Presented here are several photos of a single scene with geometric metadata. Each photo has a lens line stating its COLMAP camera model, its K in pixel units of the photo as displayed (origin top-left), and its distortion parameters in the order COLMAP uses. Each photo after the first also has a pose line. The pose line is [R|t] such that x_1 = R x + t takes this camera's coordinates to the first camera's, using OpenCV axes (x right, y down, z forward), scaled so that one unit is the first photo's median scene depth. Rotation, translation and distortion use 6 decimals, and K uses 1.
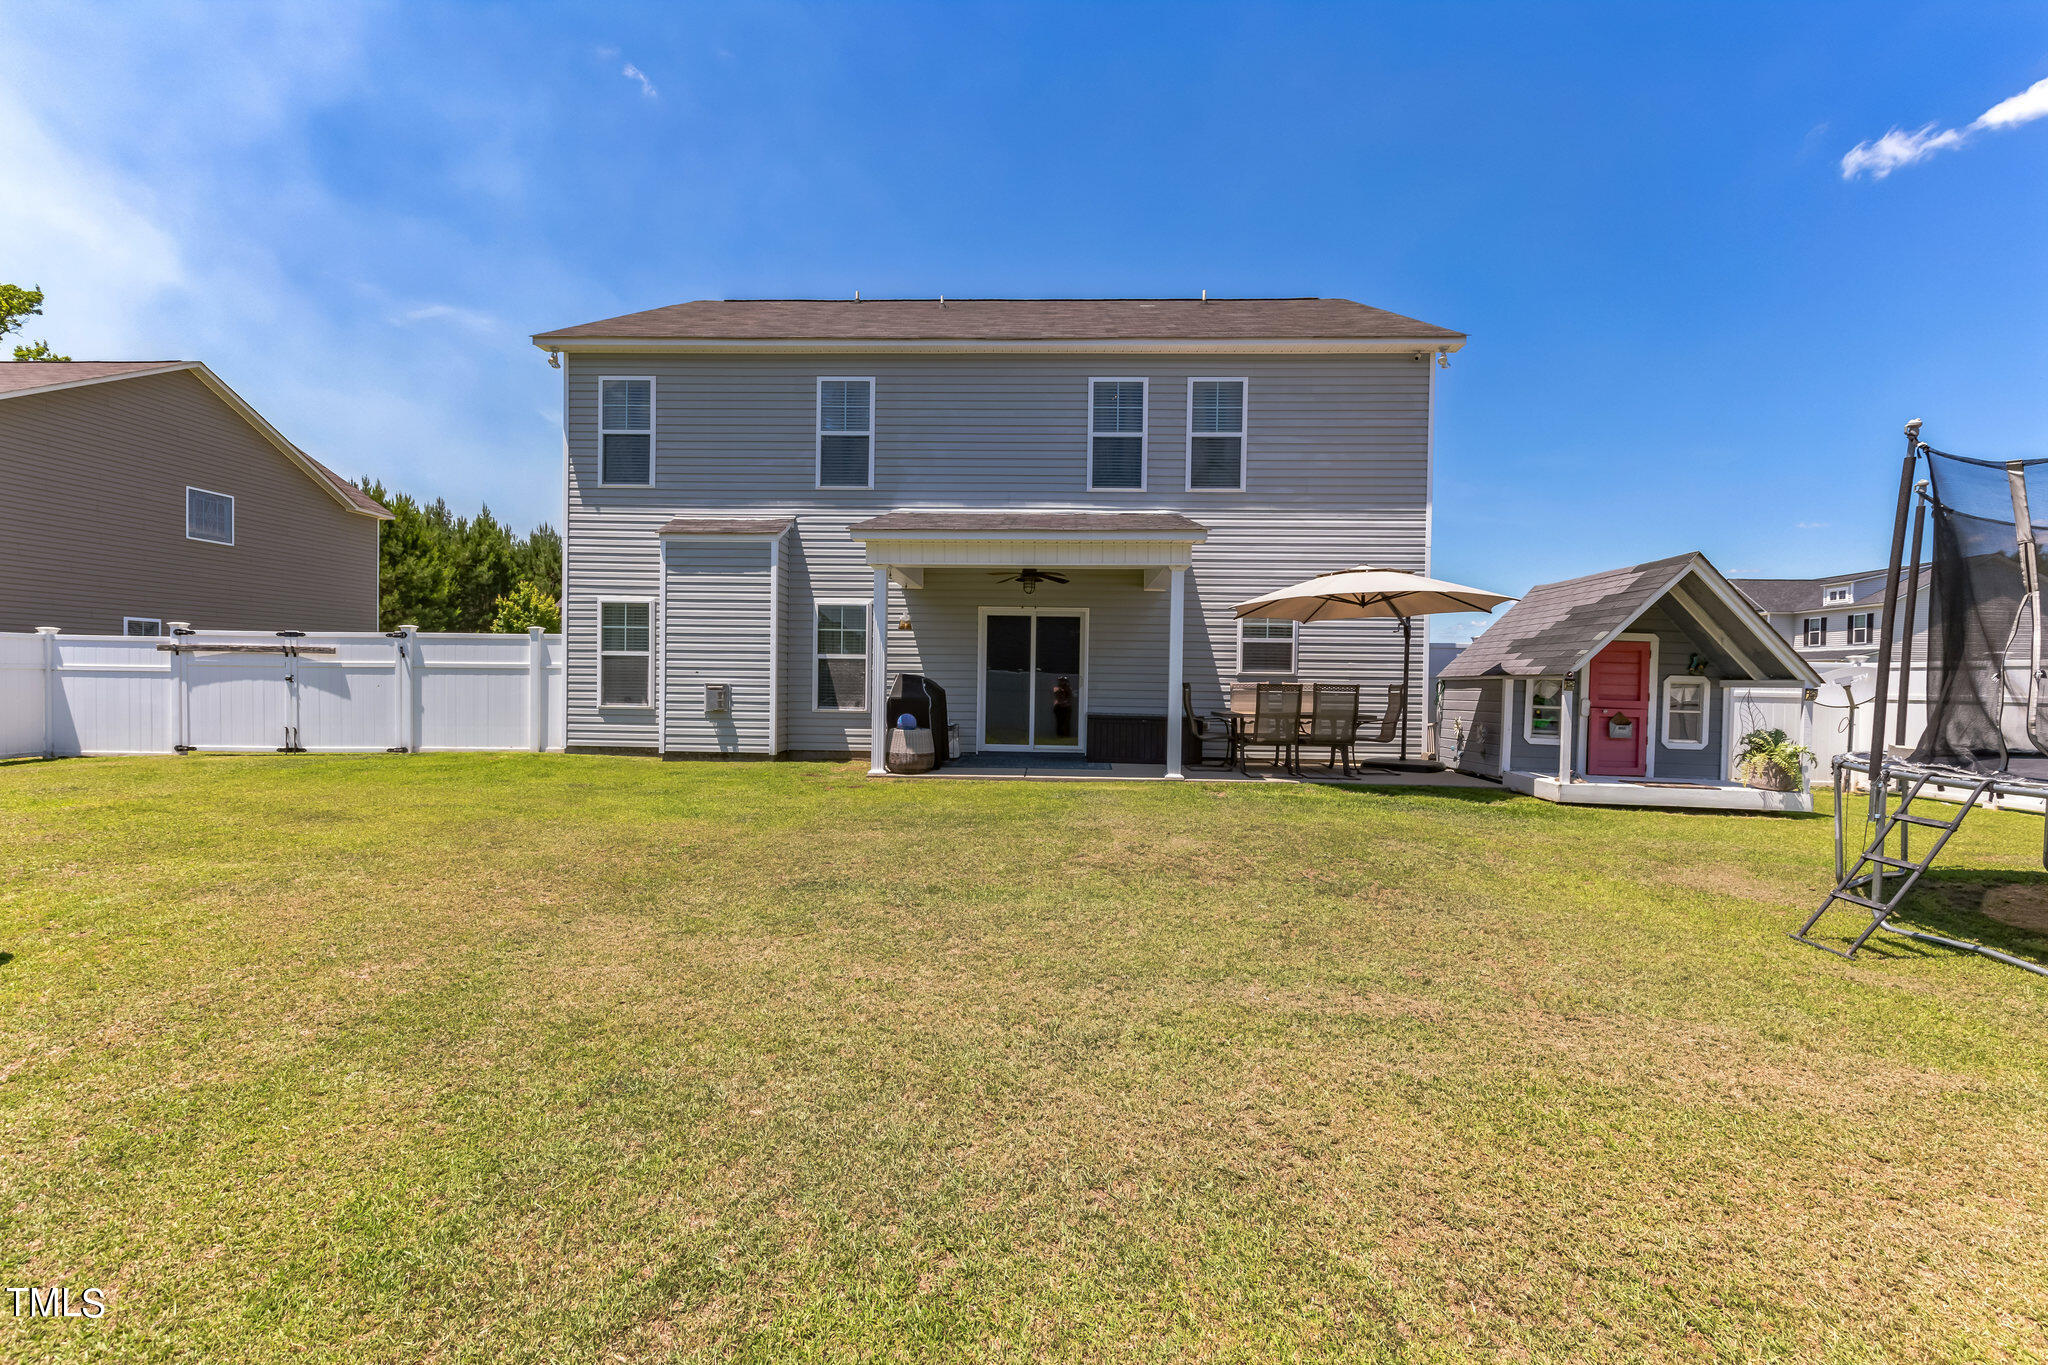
lens RADIAL K [[940.8, 0, 1023.2], [0, 940.8, 686.9], [0, 0, 1]] dist [-0.004066, -0.000119]
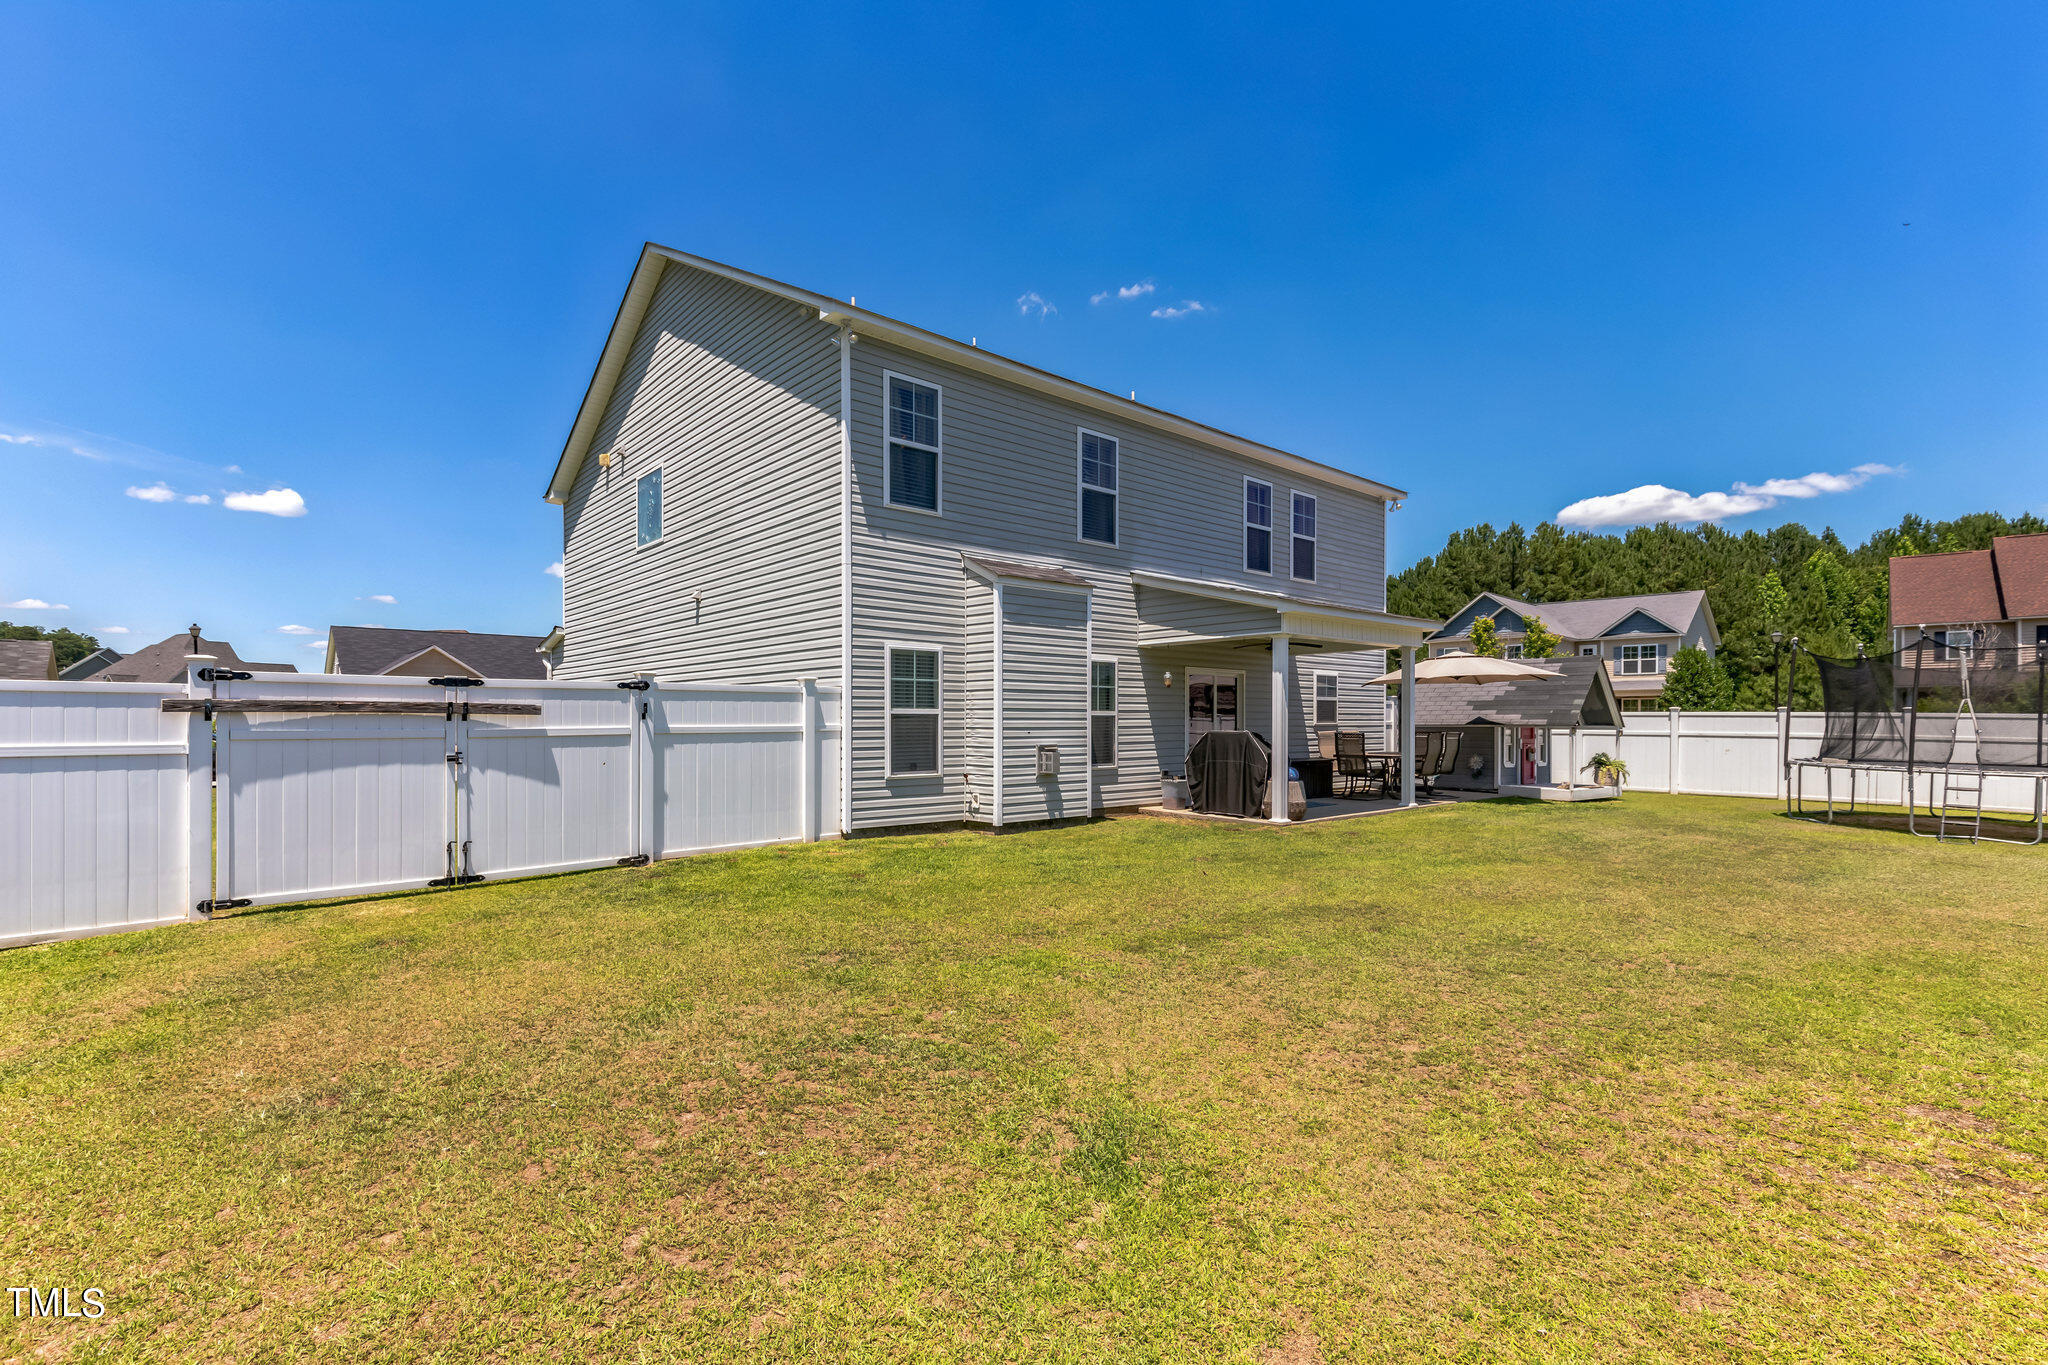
lens RADIAL K [[940.8, 0, 1030.3], [0, 940.8, 719.9], [0, 0, 1]] dist [-0.004066, -0.000119]
pose [[0.720339, -0.012566, 0.693509, -0.930665], [0.016098, 0.999869, 0.001397, -0.027695], [-0.693436, 0.010158, 0.720447, 0.332949]]
